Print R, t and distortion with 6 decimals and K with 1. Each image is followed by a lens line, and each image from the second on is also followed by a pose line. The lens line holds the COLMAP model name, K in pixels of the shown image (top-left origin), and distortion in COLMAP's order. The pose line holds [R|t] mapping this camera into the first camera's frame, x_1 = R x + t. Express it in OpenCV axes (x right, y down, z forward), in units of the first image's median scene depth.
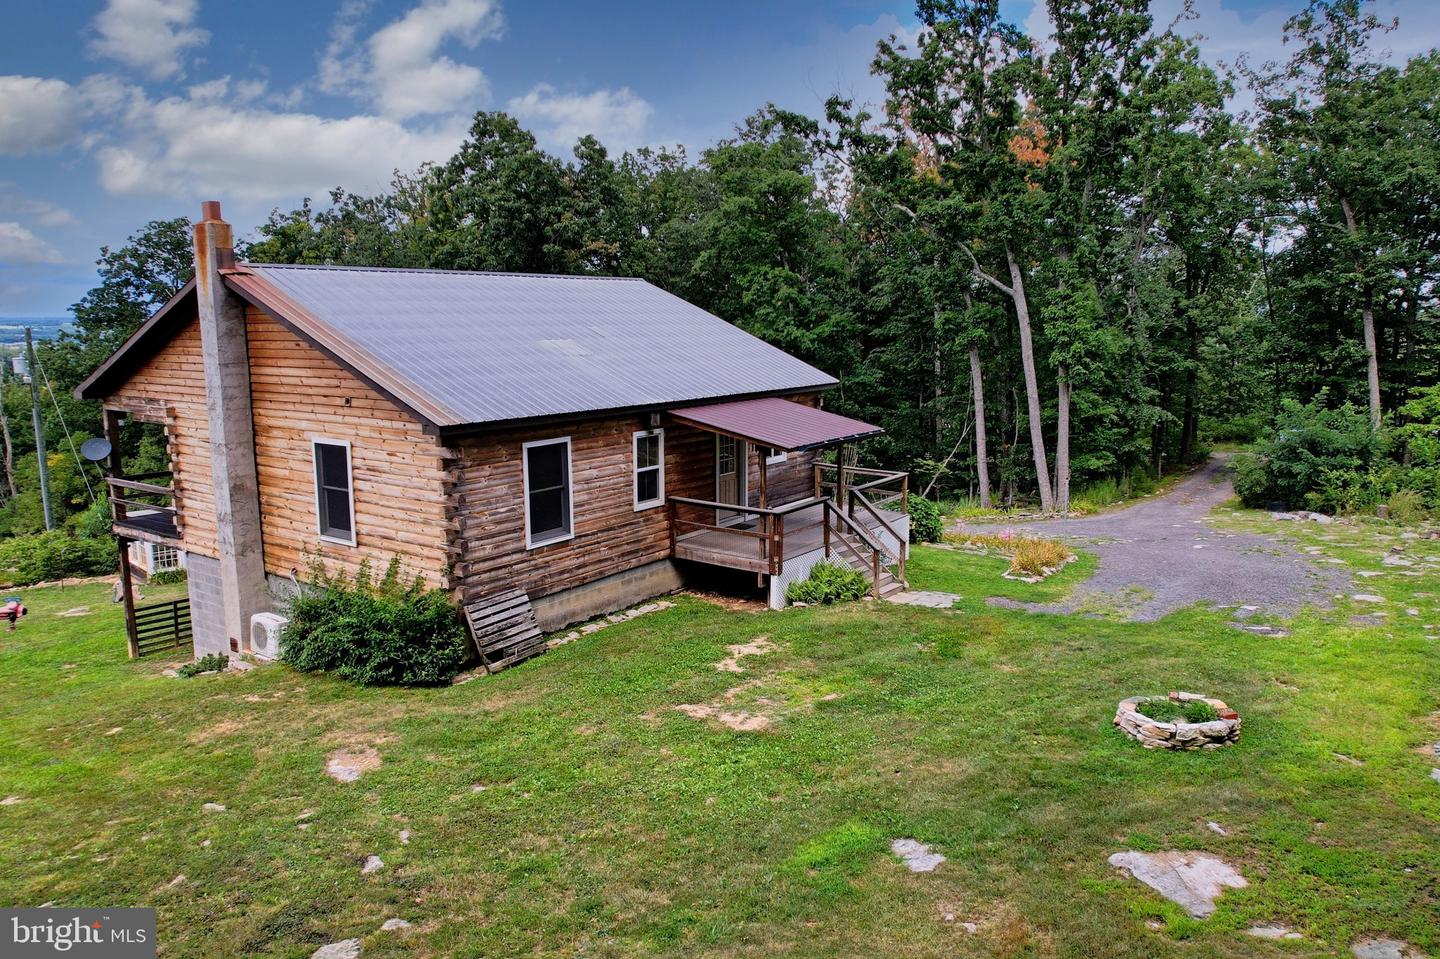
lens RADIAL K [[982.0, 0, 721.1], [0, 982.0, 457.9], [0, 0, 1]] dist [-0.054204, 0.045569]
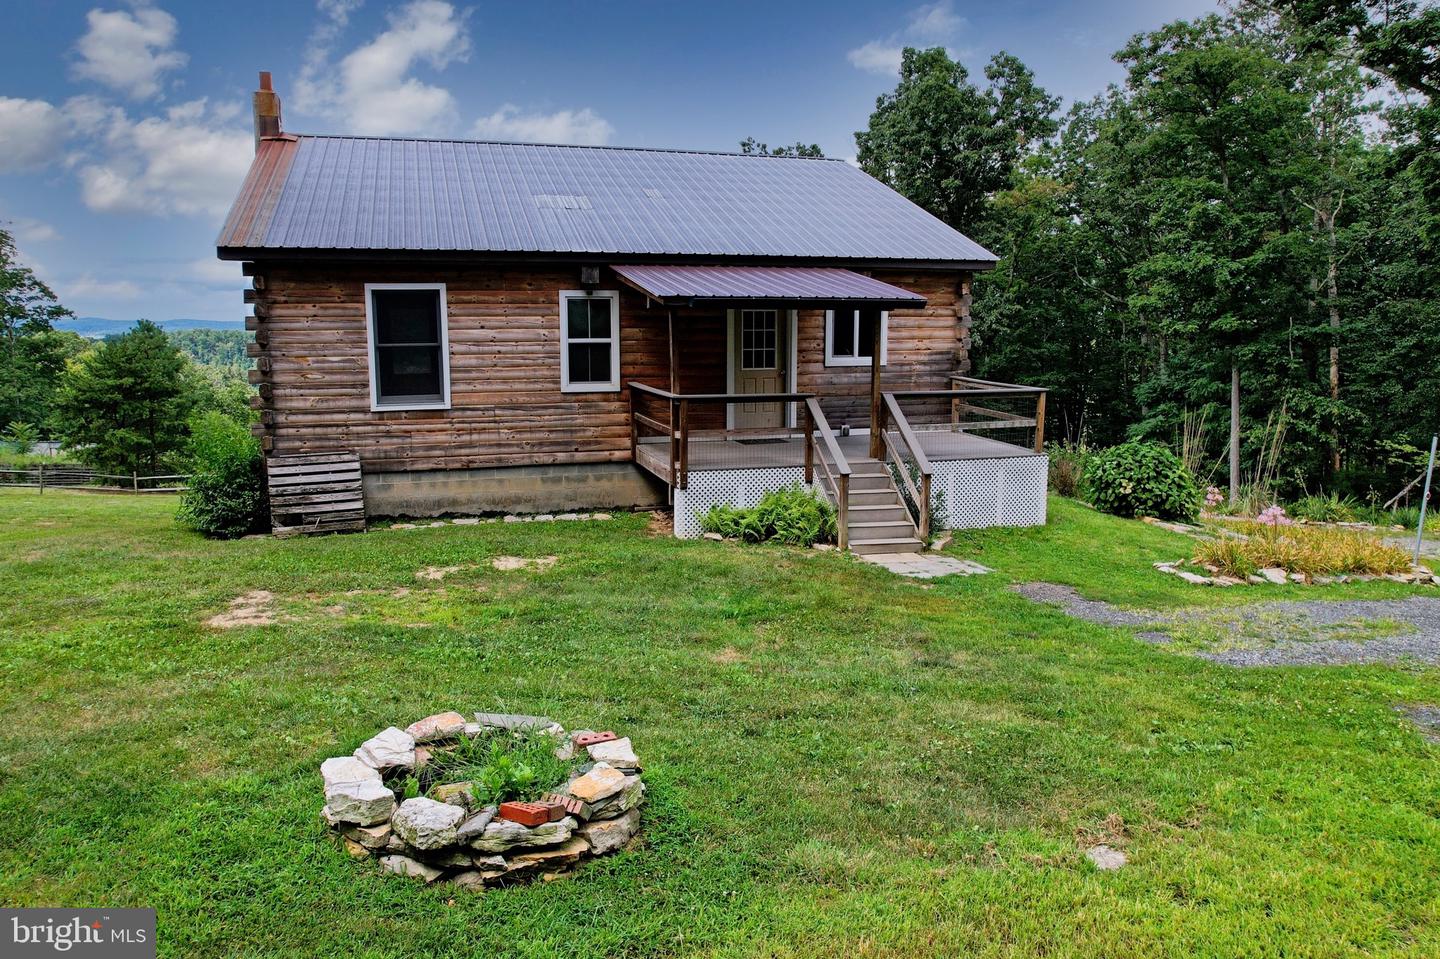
lens RADIAL K [[982.0, 0, 721.1], [0, 982.0, 457.9], [0, 0, 1]] dist [-0.054204, 0.045569]
pose [[0.799259, 0.091236, -0.594021, 0.516576], [-0.089196, 0.995471, 0.032882, 0.073836], [0.594331, 0.026703, 0.803777, 0.463193]]
